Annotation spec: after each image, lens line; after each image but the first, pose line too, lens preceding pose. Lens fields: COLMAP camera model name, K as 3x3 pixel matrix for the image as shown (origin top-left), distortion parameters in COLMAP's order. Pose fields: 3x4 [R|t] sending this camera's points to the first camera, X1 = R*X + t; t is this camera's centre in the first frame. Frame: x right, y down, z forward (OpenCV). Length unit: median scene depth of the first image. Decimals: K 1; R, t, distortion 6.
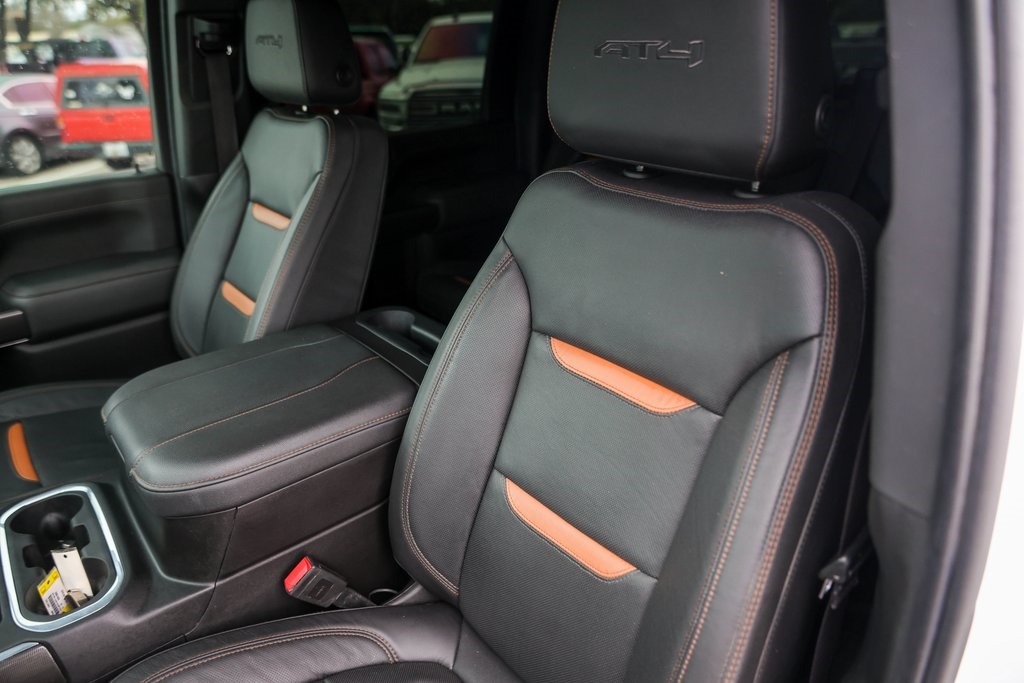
lens RADIAL K [[678.5, 0, 512.0], [0, 678.5, 341.5], [0, 0, 1]] dist [-0.016074, 0.003464]
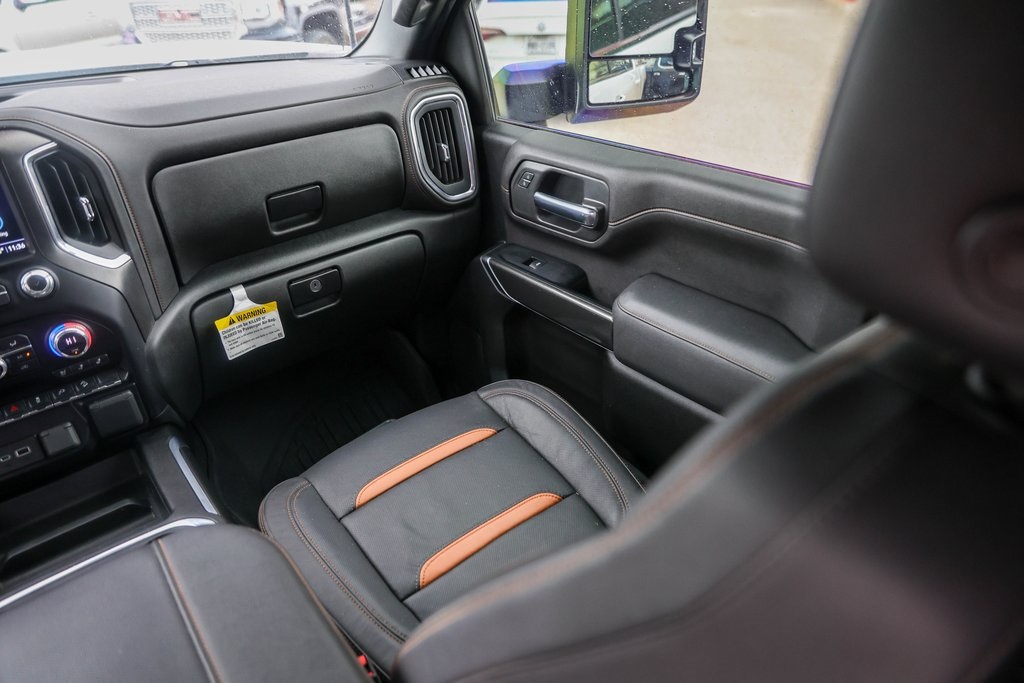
lens RADIAL K [[678.5, 0, 512.0], [0, 678.5, 341.5], [0, 0, 1]] dist [-0.016074, 0.003464]
pose [[-0.004237, 0.548581, -0.836086, -0.132611], [-0.381888, 0.771836, 0.508360, -0.565508], [0.924199, 0.321445, 0.206227, 1.159711]]
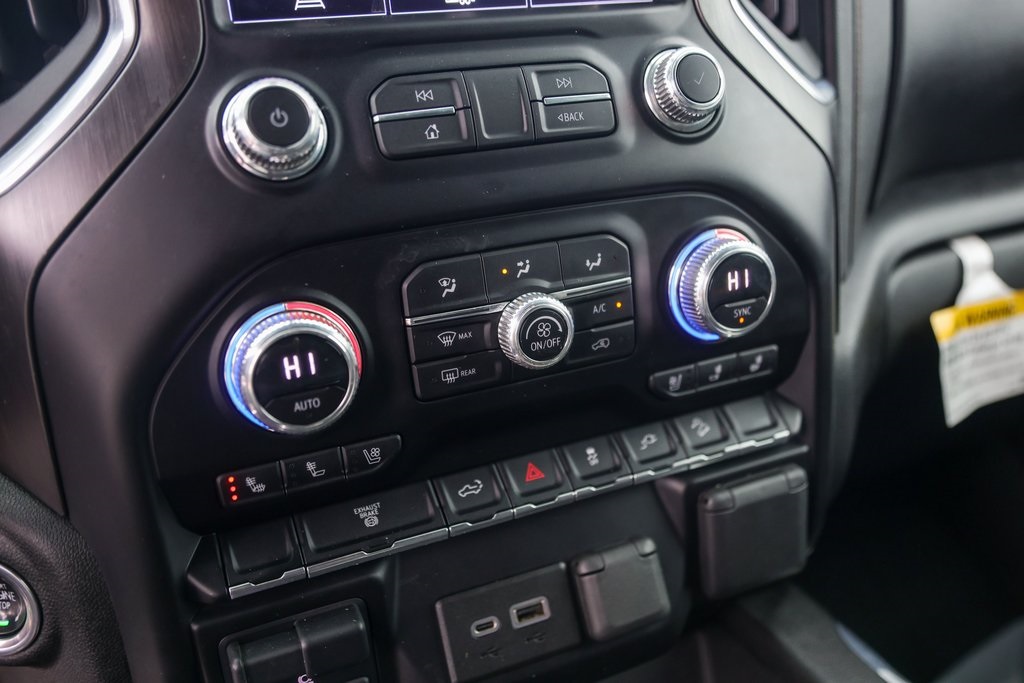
lens RADIAL K [[845.1, 0, 512.0], [0, 845.1, 341.5], [0, 0, 1]] dist [-0.008651, 0.021199]
pose [[-0.267711, 0.392678, -0.879849, -0.555685], [-0.345613, 0.813272, 0.468124, 0.035177], [0.899379, 0.429409, -0.082007, 0.732797]]
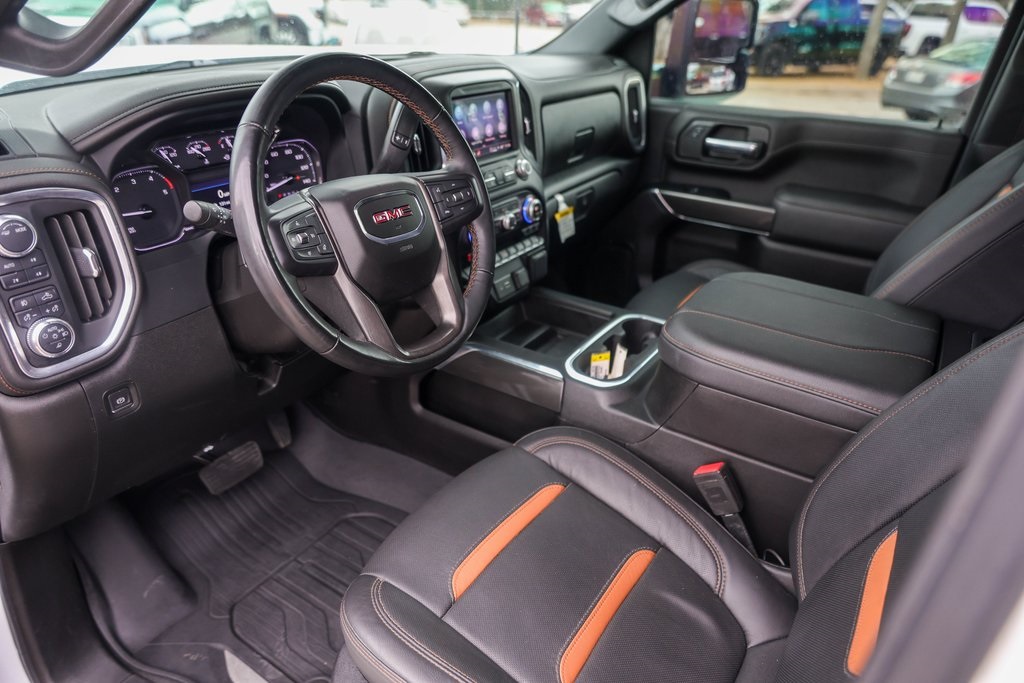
lens RADIAL K [[678.5, 0, 512.0], [0, 678.5, 341.5], [0, 0, 1]] dist [-0.016074, 0.003464]
pose [[0.301135, 0.473313, -0.827824, 0.397738], [-0.434309, 0.840930, 0.322819, -0.052479], [0.848936, 0.262320, 0.458798, 0.144328]]
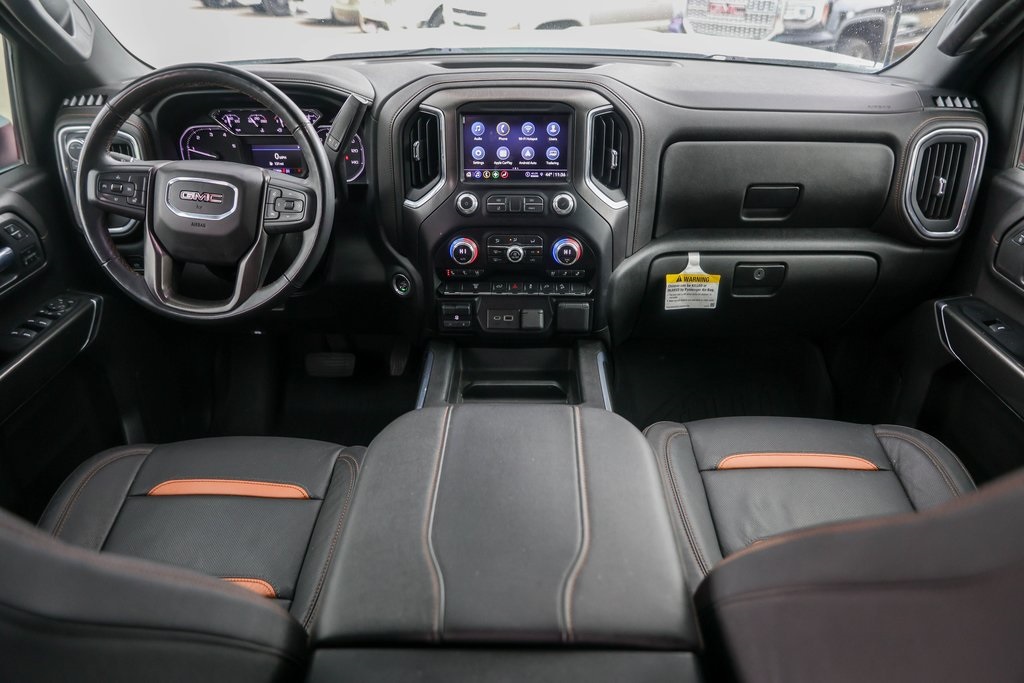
lens RADIAL K [[684.4, 0, 512.0], [0, 684.4, 341.5], [0, 0, 1]] dist [-0.017777, 0.003886]
pose [[-0.644859, 0.417252, -0.640357, 0.025474], [-0.297258, 0.634949, 0.713076, -0.616794], [0.704127, 0.650185, -0.285421, 1.179691]]
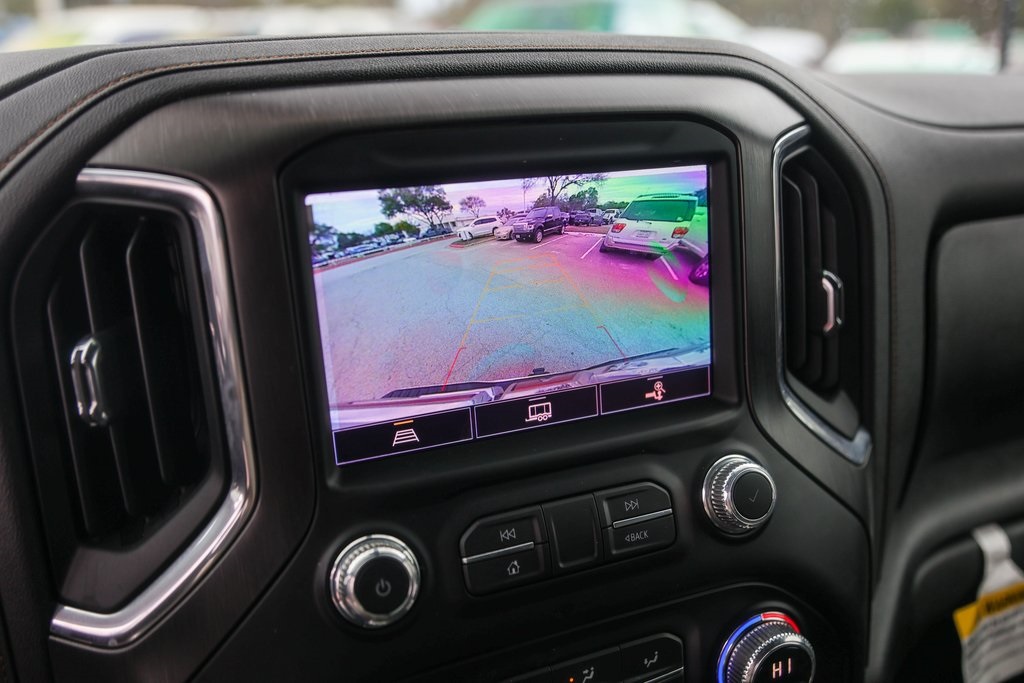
lens RADIAL K [[845.1, 0, 512.0], [0, 845.1, 341.5], [0, 0, 1]] dist [-0.008651, 0.021199]
pose [[-0.286206, 0.352804, -0.890851, -0.579742], [-0.376664, 0.813466, 0.443169, -0.105948], [0.881028, 0.462389, -0.099930, 0.633621]]
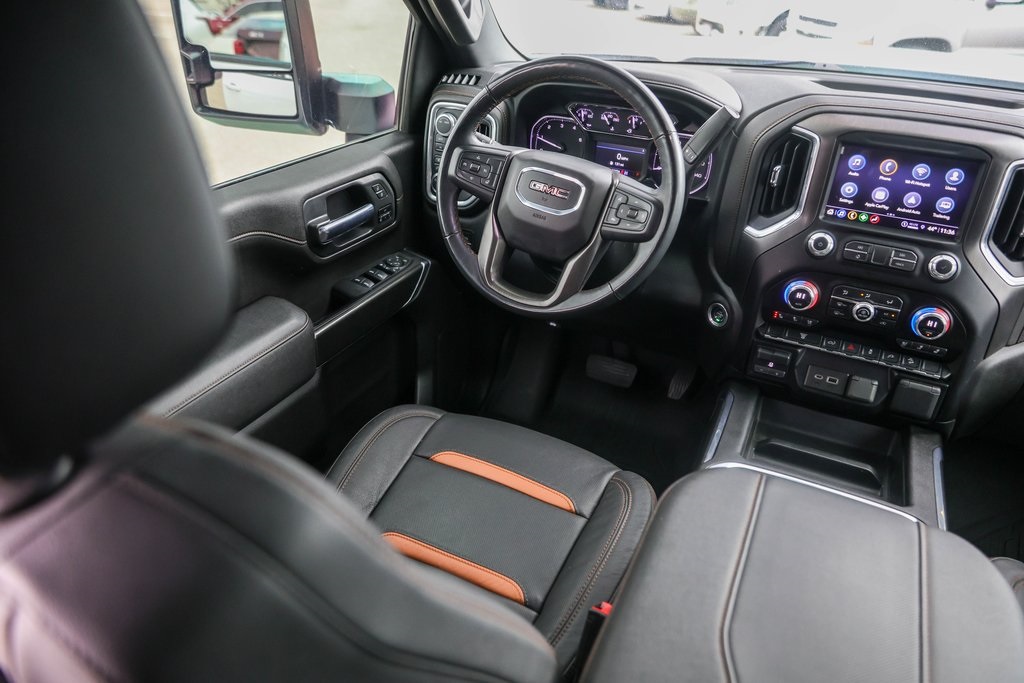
lens RADIAL K [[684.4, 0, 512.0], [0, 684.4, 341.5], [0, 0, 1]] dist [-0.017777, 0.003886]
pose [[-0.907677, 0.223590, -0.355149, 0.045315], [-0.171690, 0.574360, 0.800396, -0.561240], [0.382943, 0.787476, -0.482945, 1.061814]]
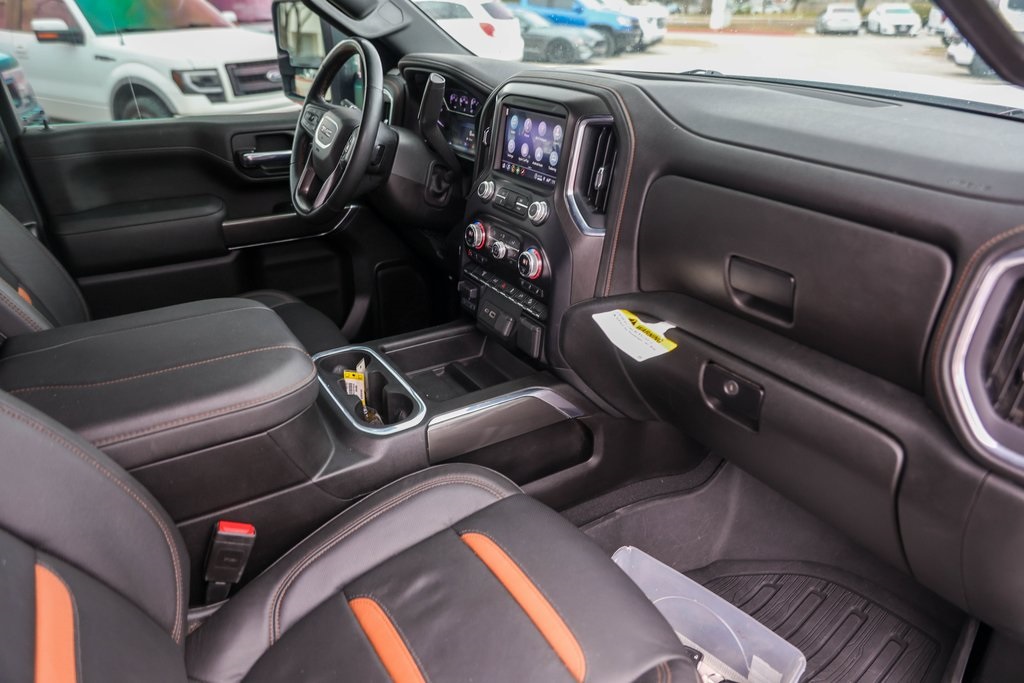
lens RADIAL K [[678.5, 0, 512.0], [0, 678.5, 341.5], [0, 0, 1]] dist [-0.016074, 0.003464]
pose [[-0.991652, -0.027751, 0.125920, -1.053299], [0.079671, 0.635971, 0.767590, -0.658129], [-0.101383, 0.771214, -0.628451, 1.623694]]
